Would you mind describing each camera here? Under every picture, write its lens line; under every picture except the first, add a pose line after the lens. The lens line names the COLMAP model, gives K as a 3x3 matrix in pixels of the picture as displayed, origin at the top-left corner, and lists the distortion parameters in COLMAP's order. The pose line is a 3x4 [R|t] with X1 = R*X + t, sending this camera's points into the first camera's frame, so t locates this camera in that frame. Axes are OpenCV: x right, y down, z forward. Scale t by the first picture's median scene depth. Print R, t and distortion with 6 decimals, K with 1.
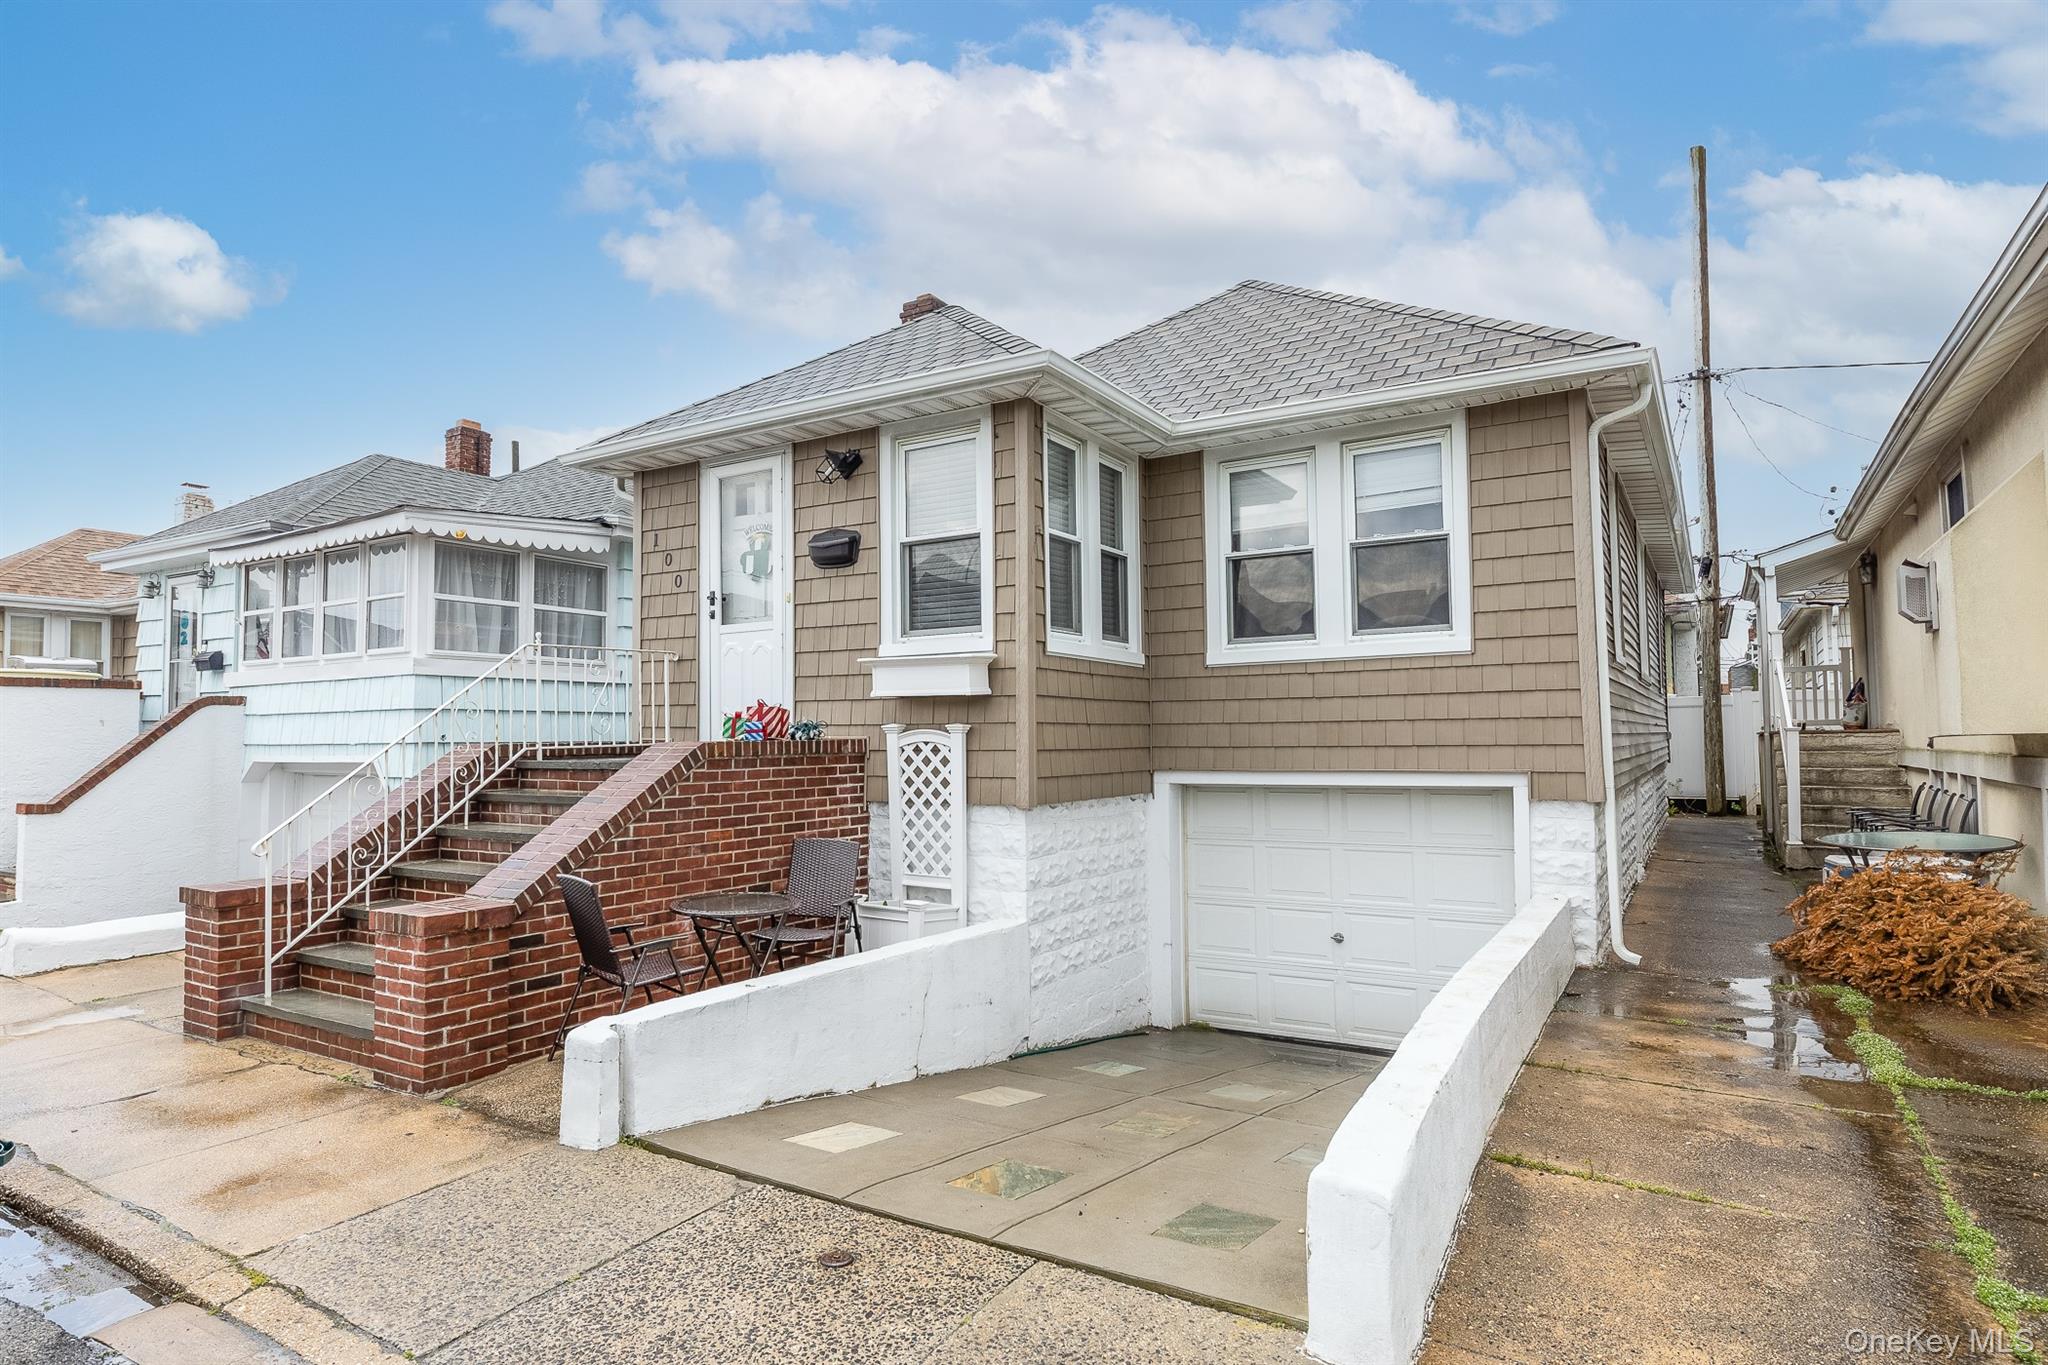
lens RADIAL K [[1116.8, 0, 1023.9], [0, 1116.8, 692.7], [0, 0, 1]] dist [0.000411, -0.003040]
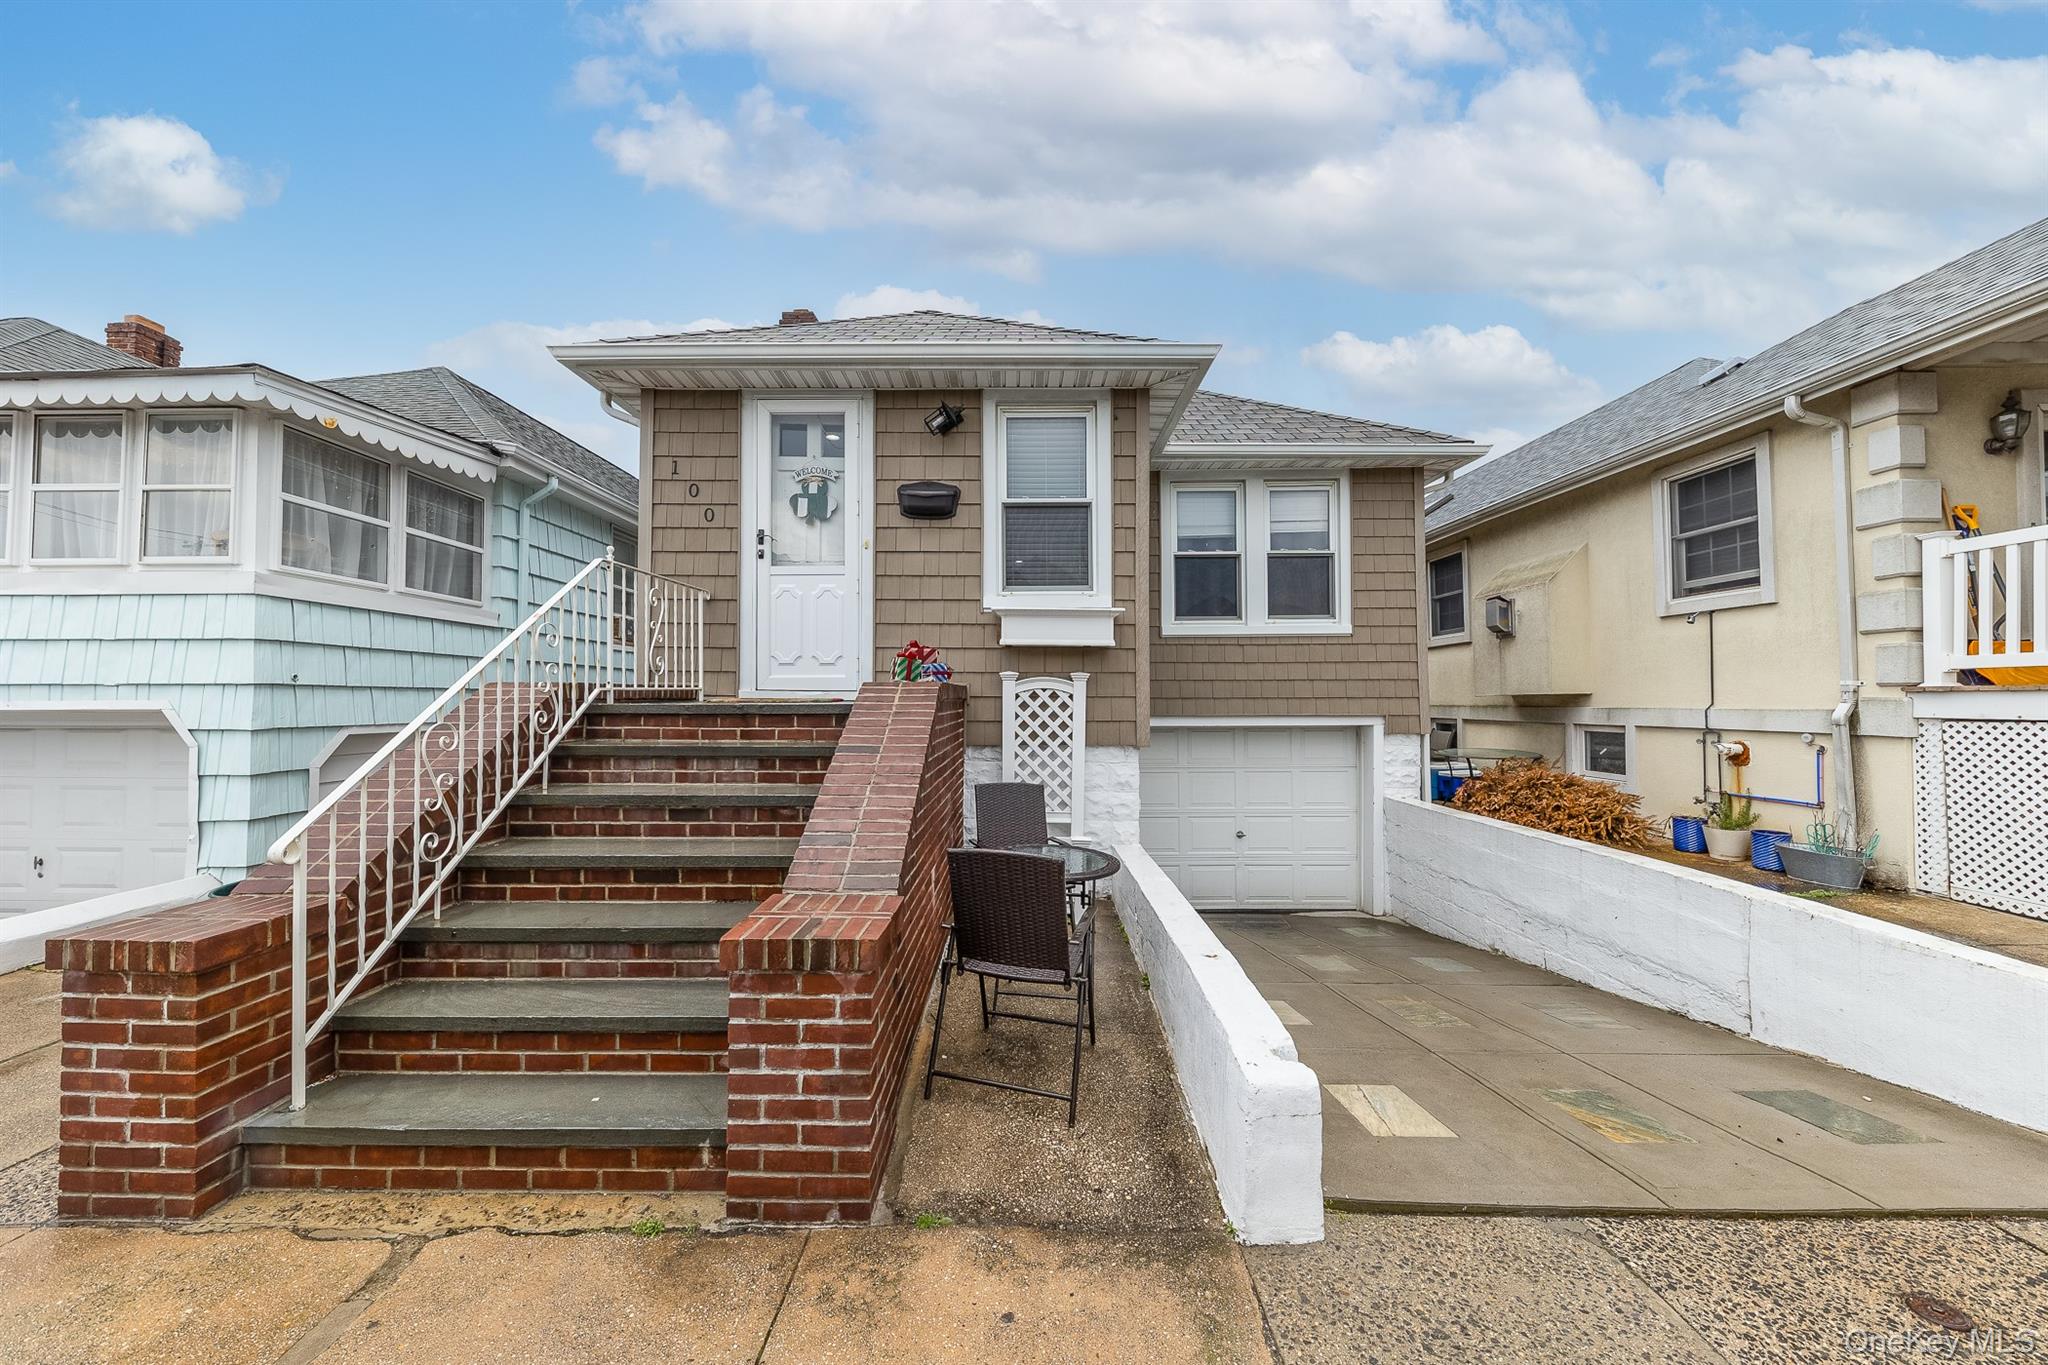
lens RADIAL K [[710.4, 0, 1020.5], [0, 710.4, 683.0], [0, 0, 1]] dist [0.005587, -0.002914]
pose [[0.859415, 0.022239, 0.510795, -0.448968], [-0.029775, 0.999535, 0.006579, 0.034087], [-0.510411, -0.020863, 0.859677, 0.409000]]
